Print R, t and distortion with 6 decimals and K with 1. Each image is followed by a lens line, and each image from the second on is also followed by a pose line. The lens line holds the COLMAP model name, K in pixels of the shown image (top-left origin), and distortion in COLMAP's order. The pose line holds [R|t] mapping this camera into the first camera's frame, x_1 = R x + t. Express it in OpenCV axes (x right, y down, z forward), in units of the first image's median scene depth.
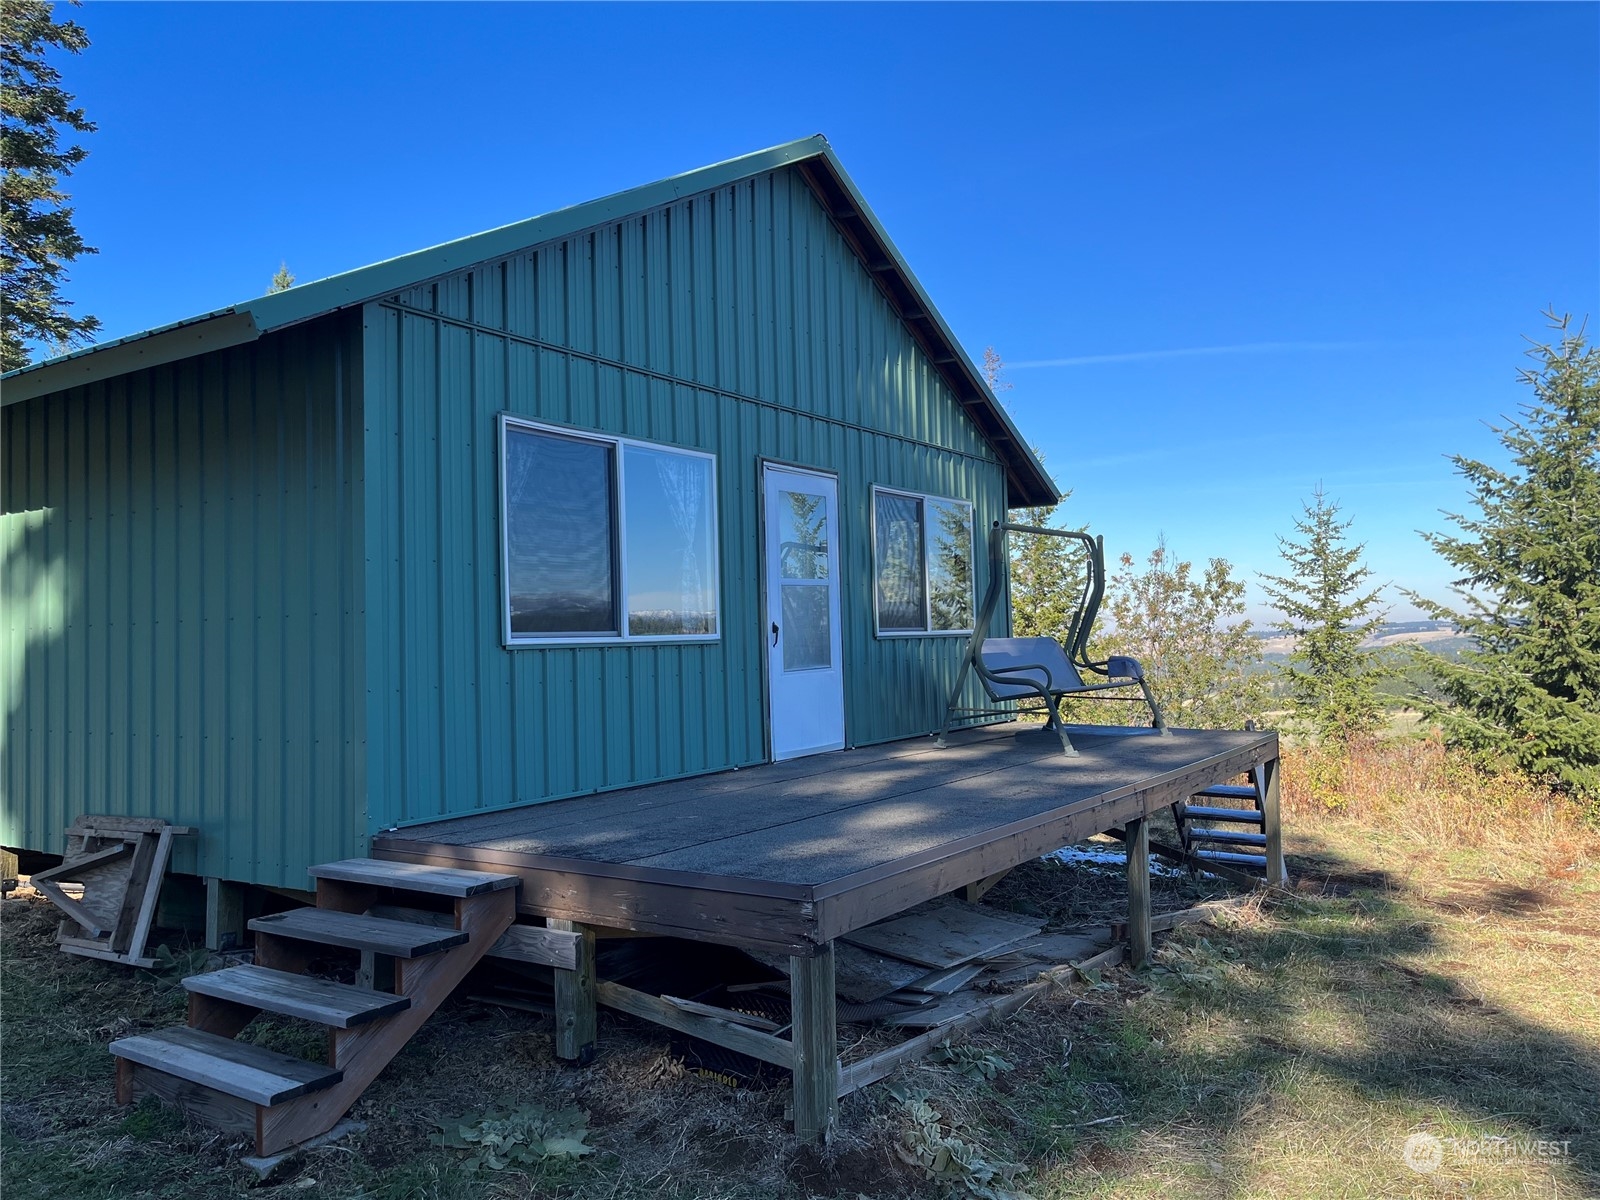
lens RADIAL K [[1211.7, 0, 801.0], [0, 1211.7, 598.5], [0, 0, 1]] dist [0.044171, -0.021410]
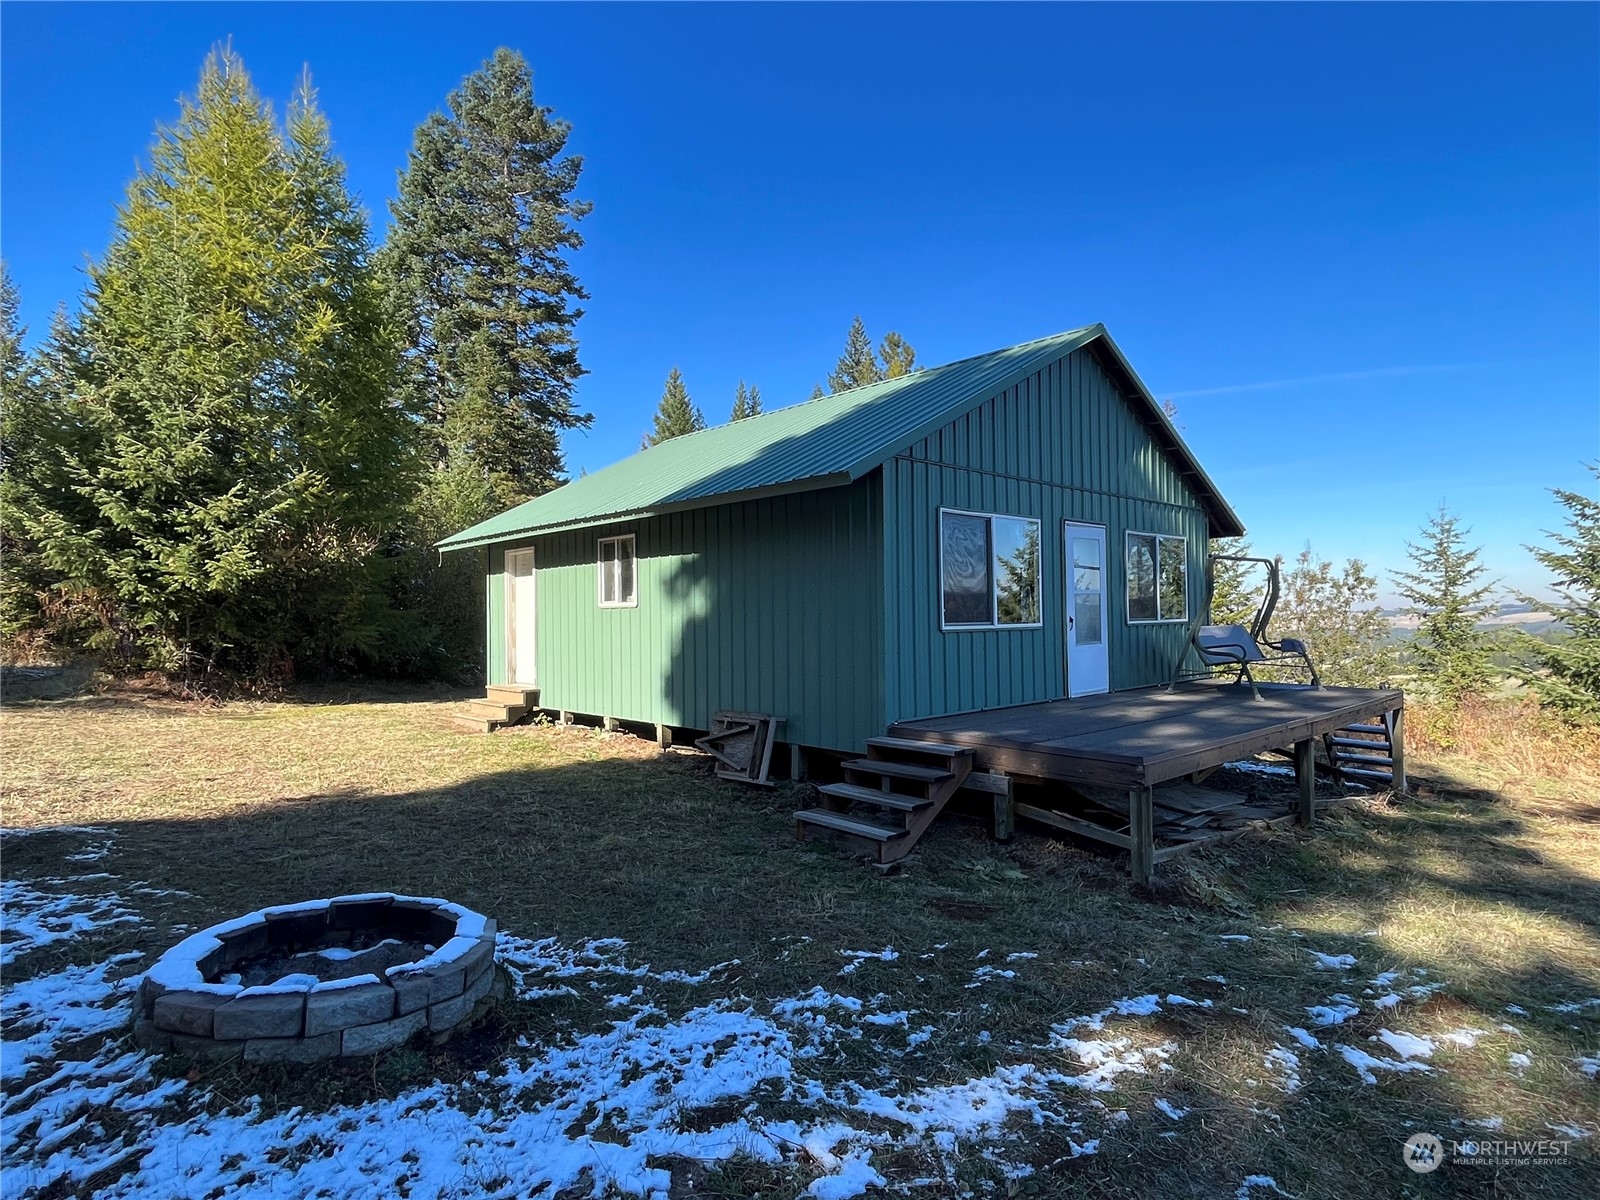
lens RADIAL K [[886.6, 0, 795.8], [0, 886.6, 599.5], [0, 0, 1]] dist [0.006355, -0.001284]
pose [[0.974225, 0.011009, -0.225308, -0.118034], [-0.005893, 0.999710, 0.023369, -0.030490], [0.225500, -0.021439, 0.974007, -0.298151]]
